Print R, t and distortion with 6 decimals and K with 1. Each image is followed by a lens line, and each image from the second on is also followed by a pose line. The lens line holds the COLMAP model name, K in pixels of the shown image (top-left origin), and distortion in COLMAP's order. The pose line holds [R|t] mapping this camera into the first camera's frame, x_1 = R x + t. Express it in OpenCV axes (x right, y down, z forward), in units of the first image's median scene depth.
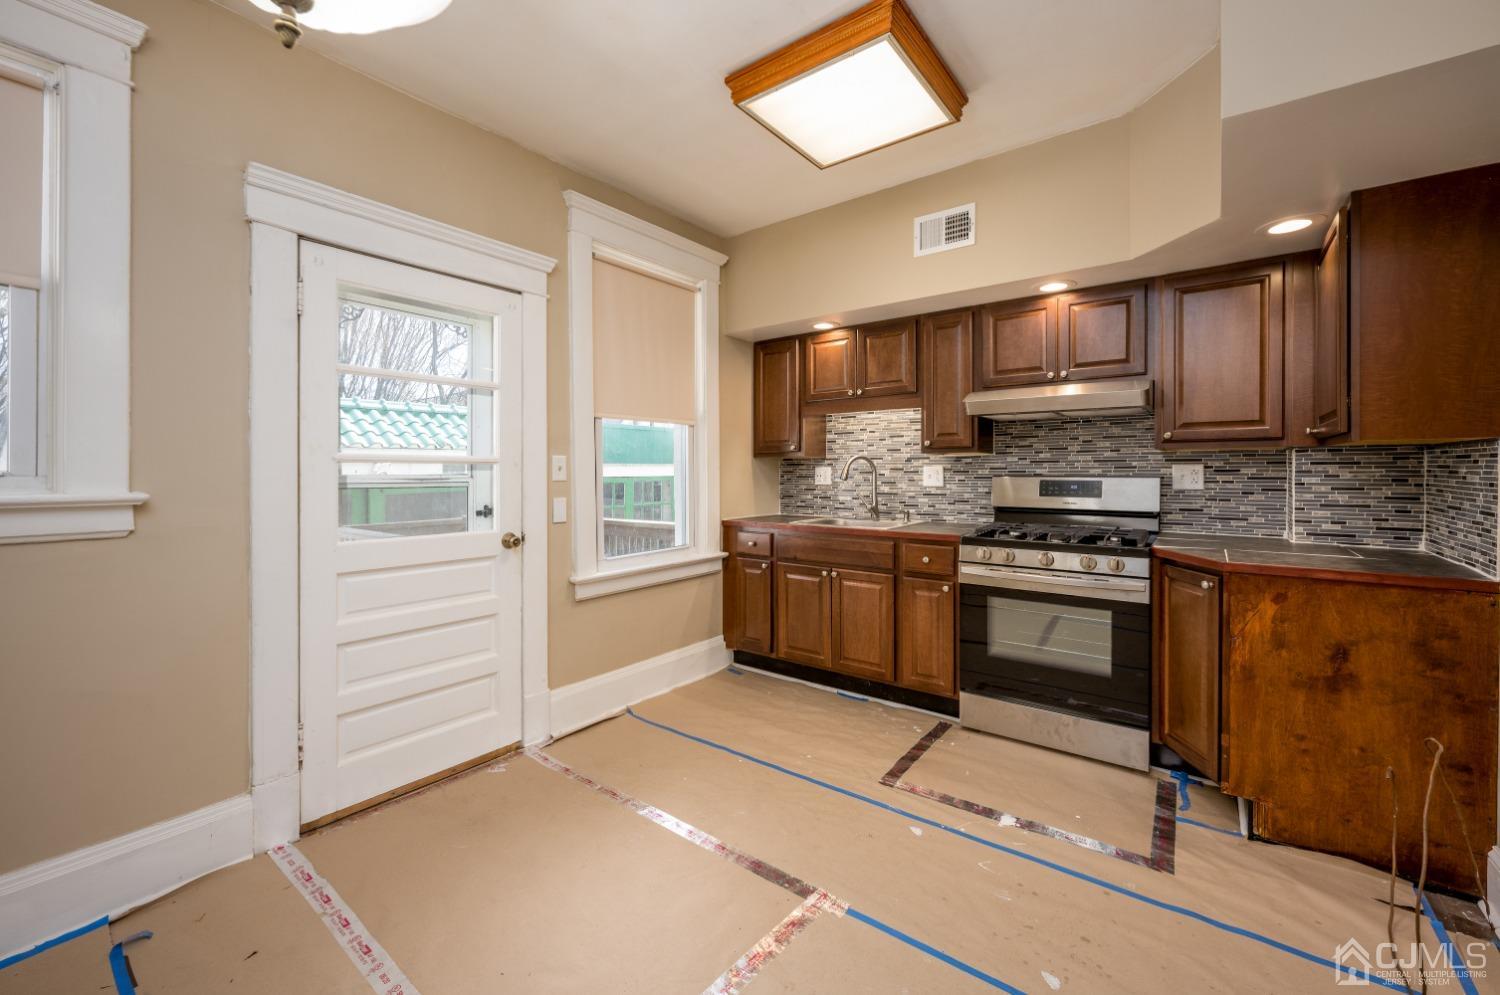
lens RADIAL K [[613.4, 0, 754.2], [0, 613.4, 483.0], [0, 0, 1]] dist [-0.000412, -0.000147]
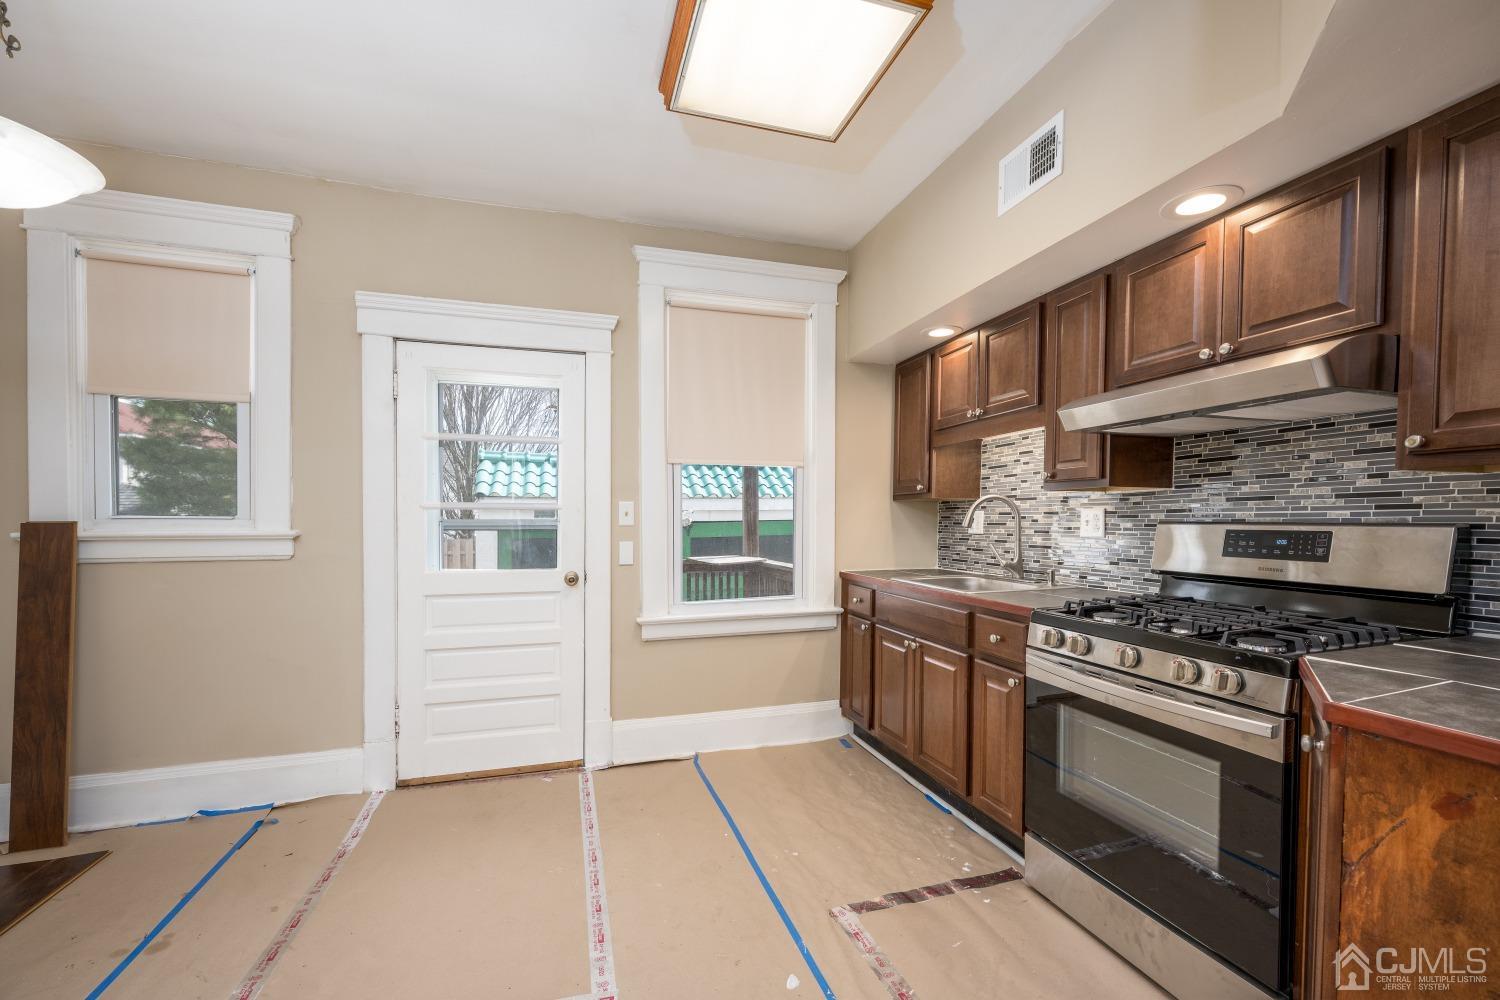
lens RADIAL K [[627.0, 0, 755.0], [0, 627.0, 541.0], [0, 0, 1]] dist [-0.001674, 0.000000]
pose [[0.812614, 0.020717, -0.582434, 0.479732], [-0.010984, 0.999735, 0.020236, -0.000753], [0.582699, -0.010047, 0.812626, 0.243189]]
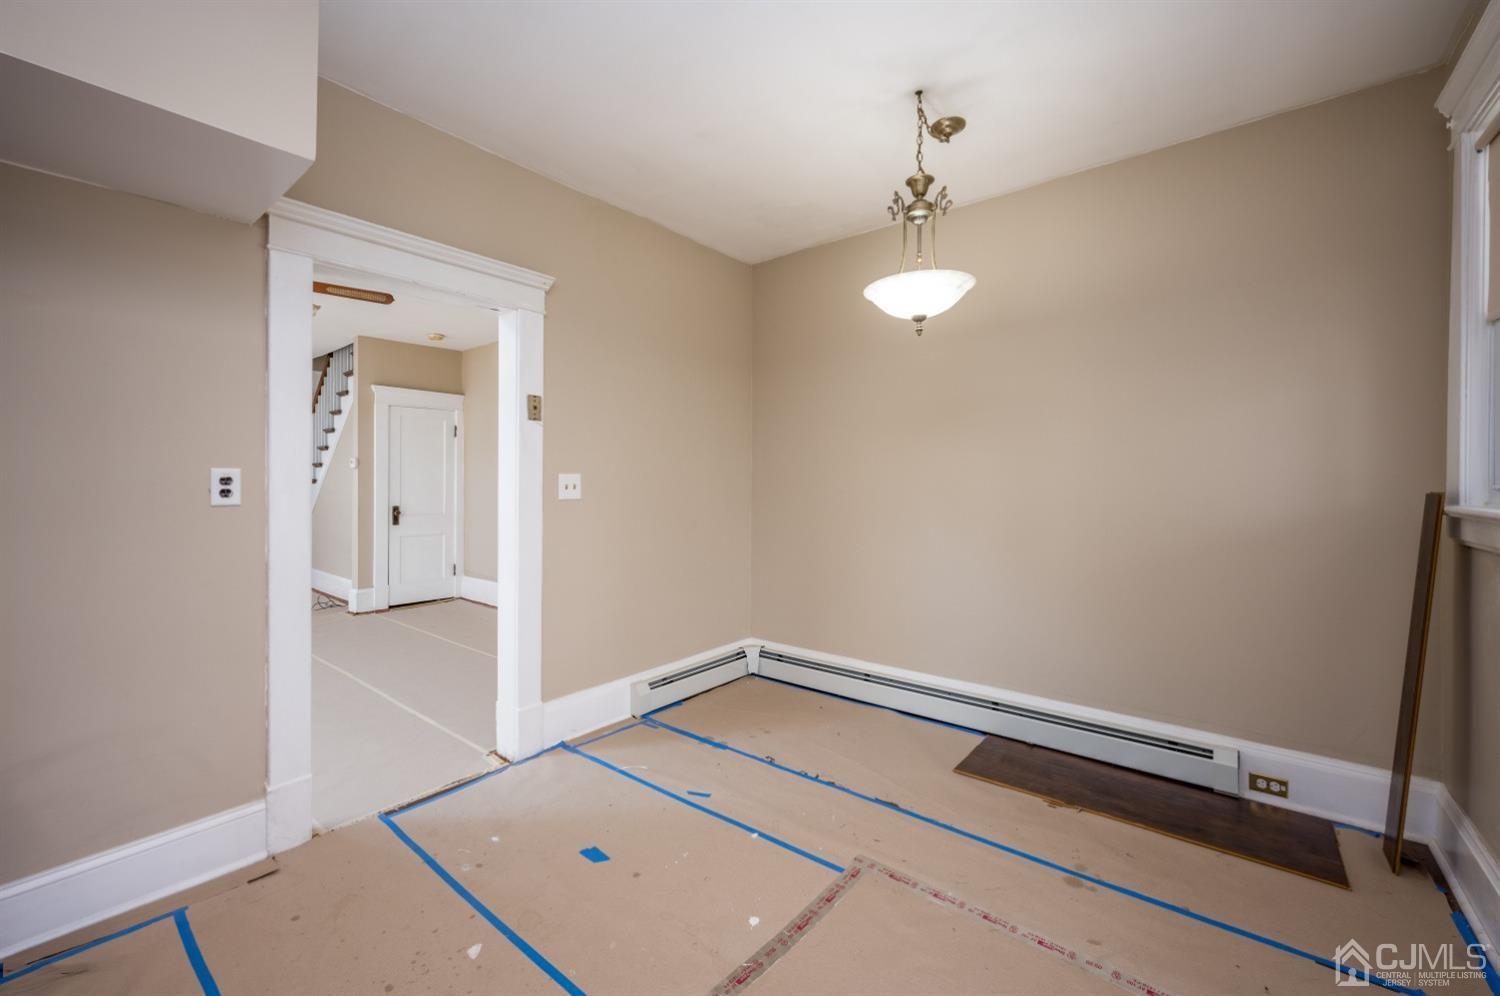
lens RADIAL K [[596.0, 0, 755.2], [0, 596.0, 477.6], [0, 0, 1]] dist [0.000060, 0.000112]
pose [[-0.999703, -0.000037, 0.024385, -0.019797], [0.000220, 0.999945, 0.010524, -0.023484], [-0.024384, 0.010527, -0.999647, 1.037580]]
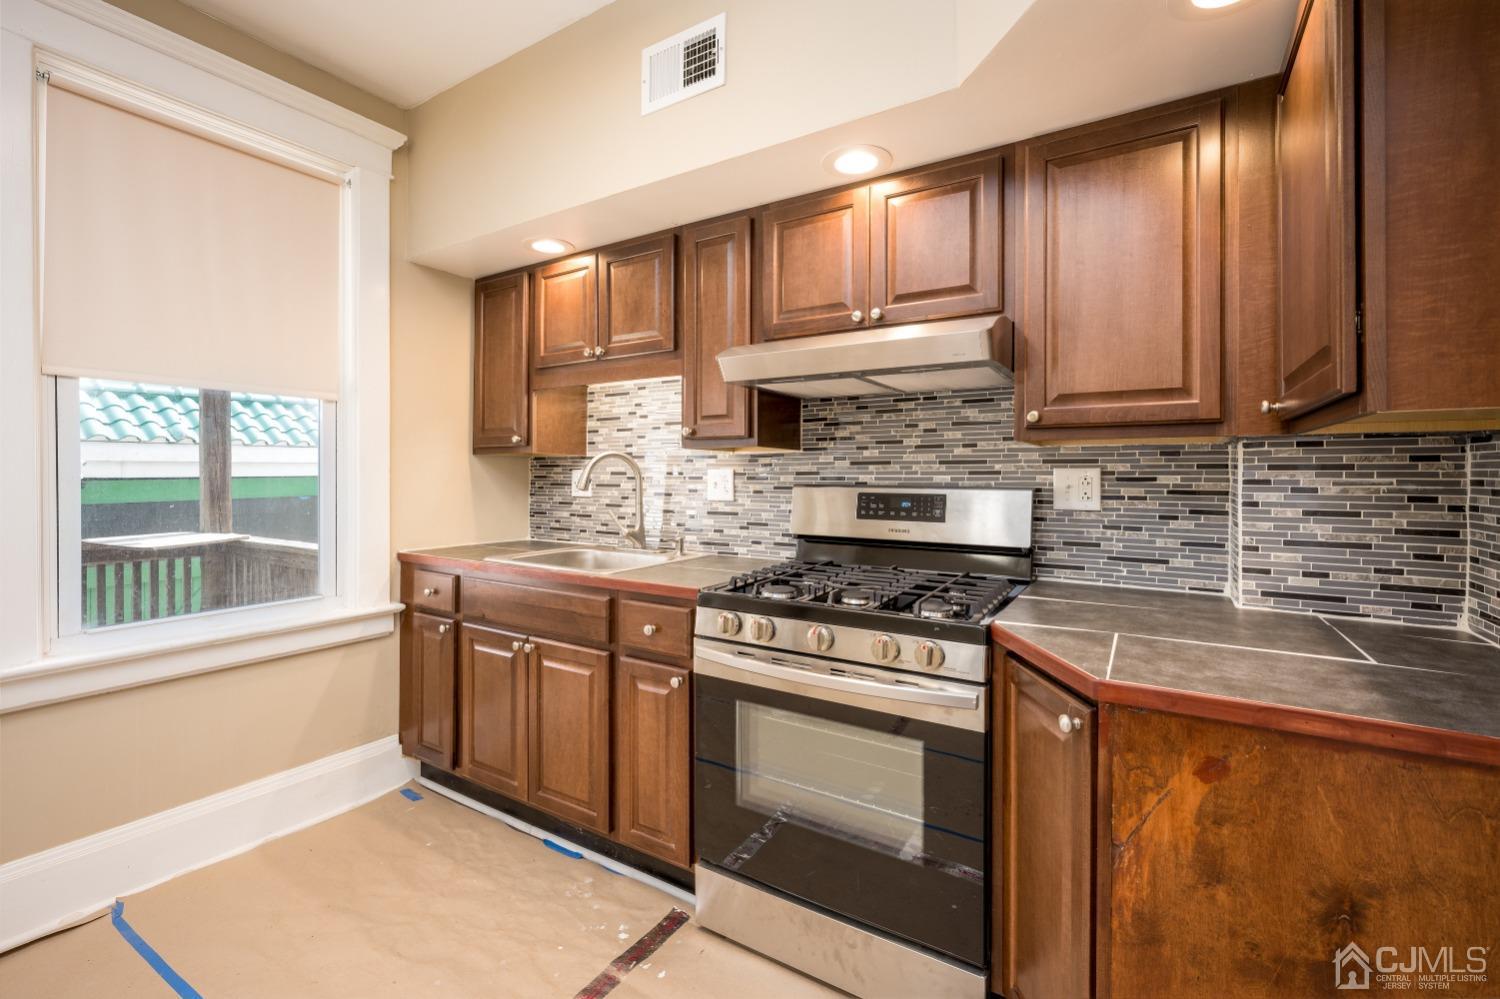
lens RADIAL K [[653.9, 0, 760.4], [0, 653.9, 482.8], [0, 0, 1]] dist [-0.000442, -0.000032]
pose [[0.995947, 0.005165, 0.089796, 0.330031], [-0.004398, 0.999952, -0.008742, -0.008923], [-0.089837, 0.008312, 0.995922, 0.376542]]
